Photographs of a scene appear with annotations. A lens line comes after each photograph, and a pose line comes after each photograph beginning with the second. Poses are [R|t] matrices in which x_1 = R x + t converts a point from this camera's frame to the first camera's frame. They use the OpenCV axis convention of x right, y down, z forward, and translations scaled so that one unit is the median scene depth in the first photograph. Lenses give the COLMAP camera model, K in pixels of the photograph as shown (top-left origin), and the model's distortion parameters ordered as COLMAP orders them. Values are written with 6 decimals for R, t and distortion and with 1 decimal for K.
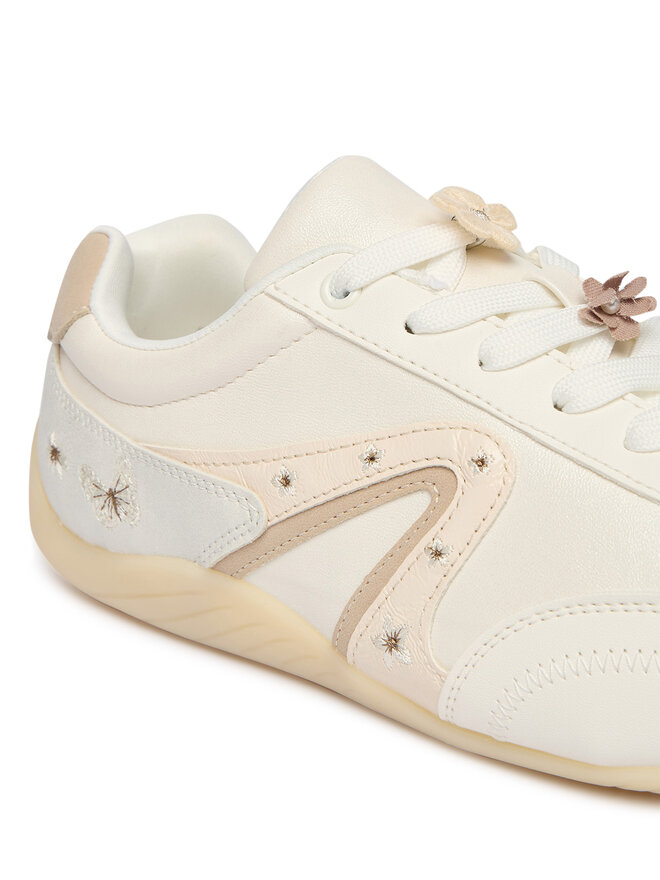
lens RADIAL K [[1311.7, 0, 330.0], [0, 1311.7, 440.0], [0, 0, 1]] dist [-0.022384, -0.066991]
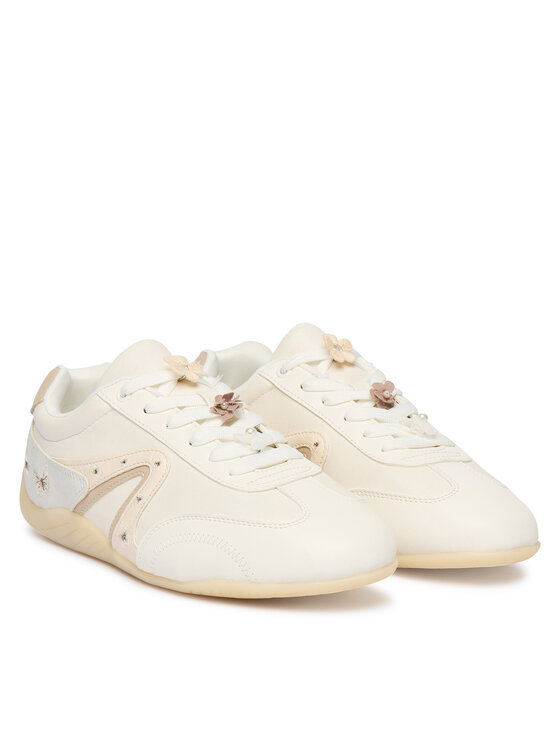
lens RADIAL K [[2166.7, 0, 280.0], [0, 2166.7, 373.0], [0, 0, 1]] dist [0.156163, 0.491856]
pose [[0.957421, 0.044362, -0.285268, 1.442548], [-0.085241, 0.987508, -0.132518, 0.357575], [0.275825, 0.151192, 0.949243, -2.769114]]
